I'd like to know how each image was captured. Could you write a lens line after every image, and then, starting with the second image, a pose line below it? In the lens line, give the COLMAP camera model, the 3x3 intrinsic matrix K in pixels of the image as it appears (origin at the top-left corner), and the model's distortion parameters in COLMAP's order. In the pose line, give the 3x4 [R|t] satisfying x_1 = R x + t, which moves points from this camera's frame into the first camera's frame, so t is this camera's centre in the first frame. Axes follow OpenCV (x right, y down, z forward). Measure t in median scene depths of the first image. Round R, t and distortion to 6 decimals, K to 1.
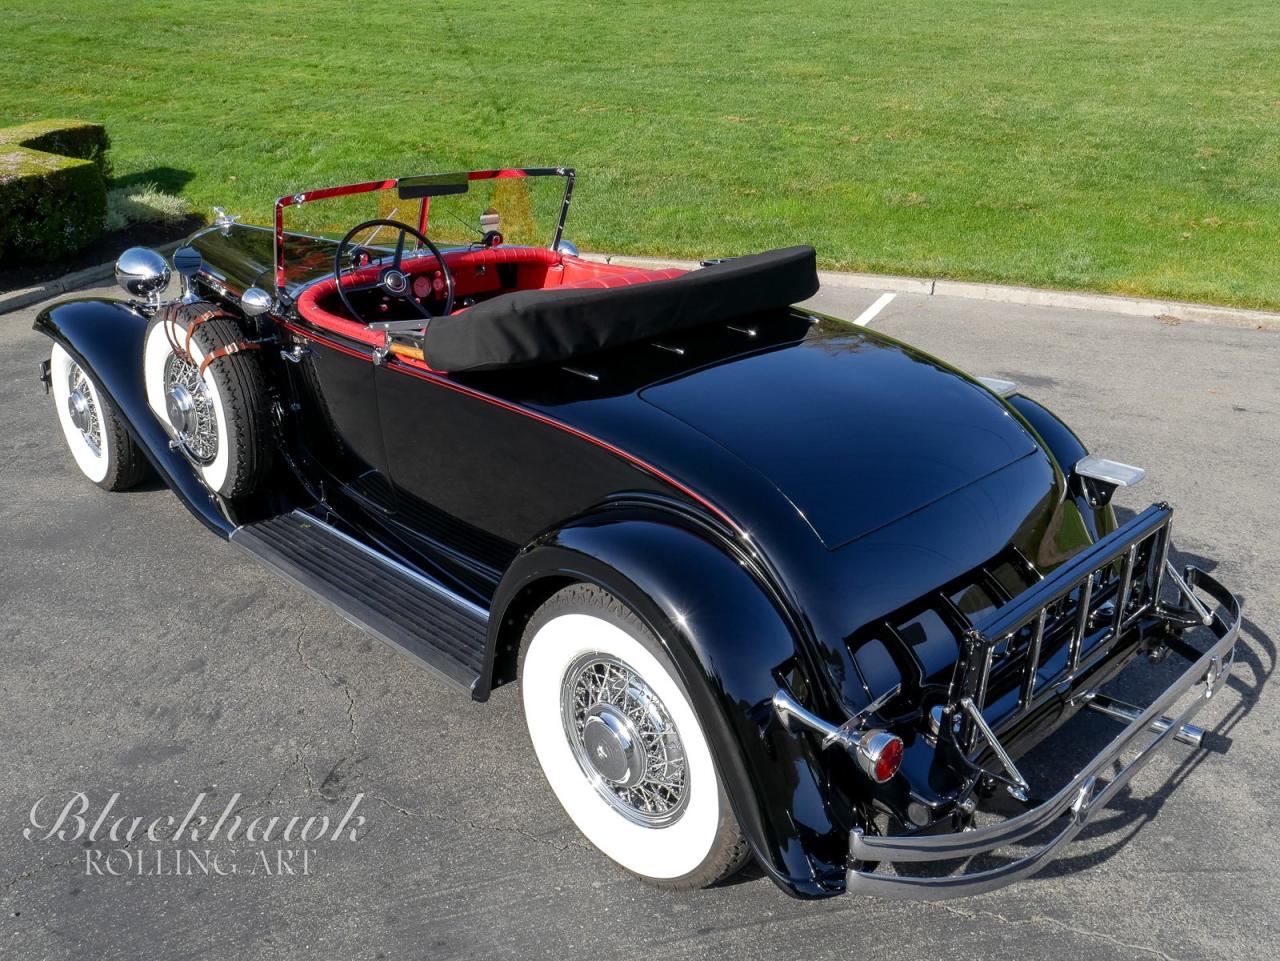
lens RADIAL K [[1104.6, 0, 640.0], [0, 1104.6, 480.5], [0, 0, 1]] dist [-0.018348, -0.001820]
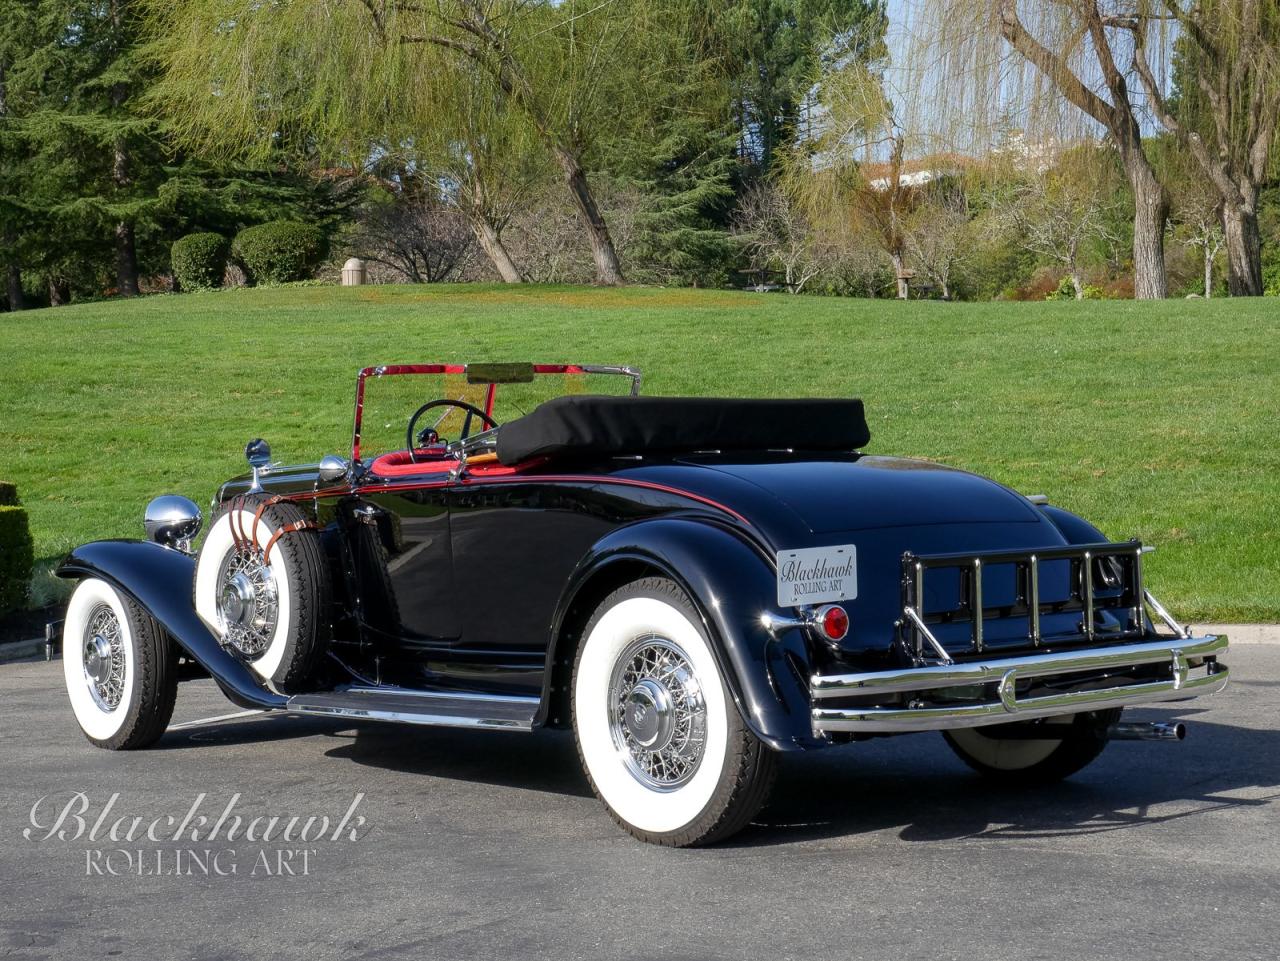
lens RADIAL K [[2410.3, 0, 640.0], [0, 2410.3, 480.5], [0, 0, 1]] dist [0.016650, 0.001965]
pose [[0.995021, -0.036211, -0.092851, 0.067817], [-0.001522, 0.926028, -0.377451, 0.308741], [0.099650, 0.375714, 0.921363, -0.468675]]
